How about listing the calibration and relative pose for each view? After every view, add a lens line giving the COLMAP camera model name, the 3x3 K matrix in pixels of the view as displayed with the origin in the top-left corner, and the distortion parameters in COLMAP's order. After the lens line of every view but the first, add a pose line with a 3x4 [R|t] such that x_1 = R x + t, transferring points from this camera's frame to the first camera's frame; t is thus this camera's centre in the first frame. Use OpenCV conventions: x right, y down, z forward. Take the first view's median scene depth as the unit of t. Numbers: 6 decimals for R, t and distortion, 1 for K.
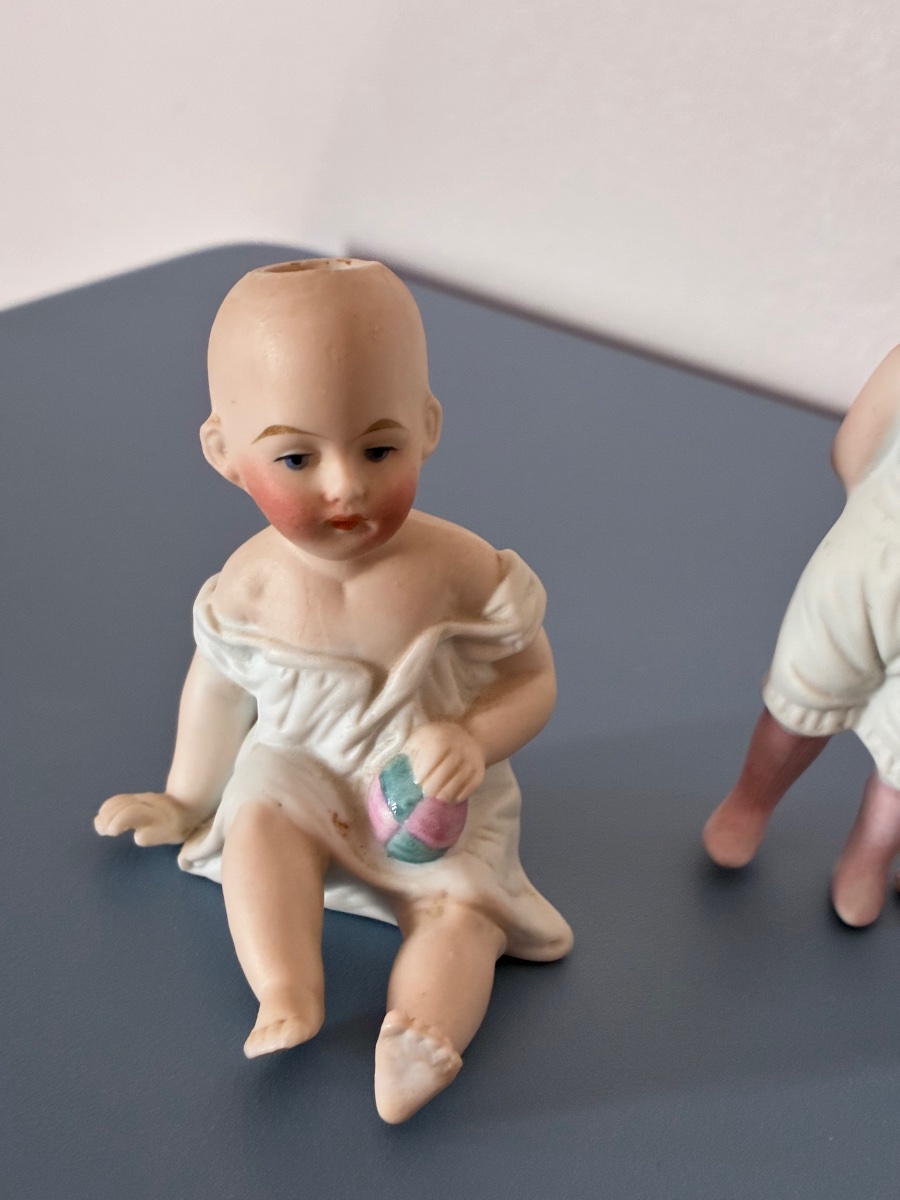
lens RADIAL K [[1851.2, 0, 449.3], [0, 1851.2, 561.6], [0, 0, 1]] dist [0.165164, -0.167895]
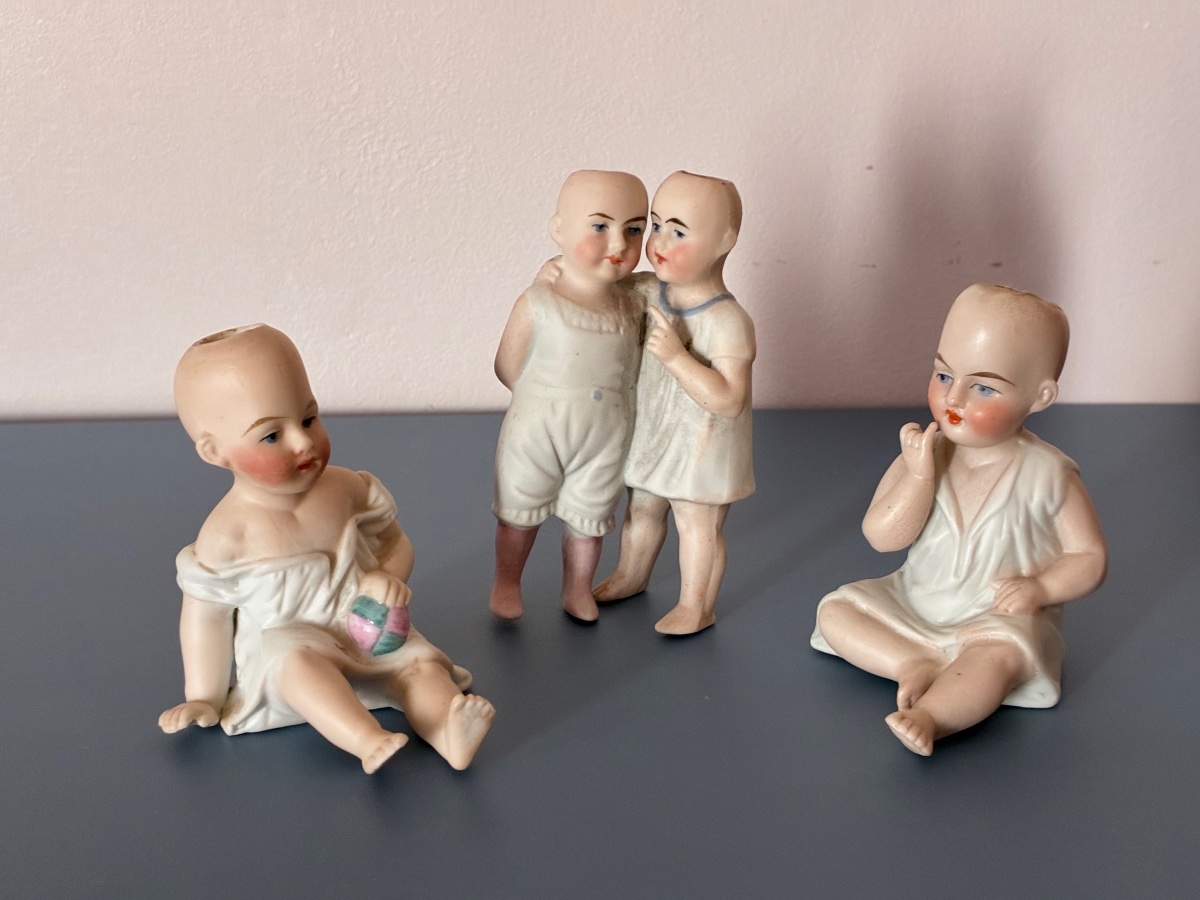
lens RADIAL K [[1851.2, 0, 600.6], [0, 1851.2, 406.0], [0, 0, 1]] dist [0.165164, -0.167895]
pose [[0.803793, -0.275217, 0.527421, -0.685137], [0.353864, 0.933851, -0.051993, 0.106928], [-0.478223, 0.228427, 0.848012, -0.564071]]
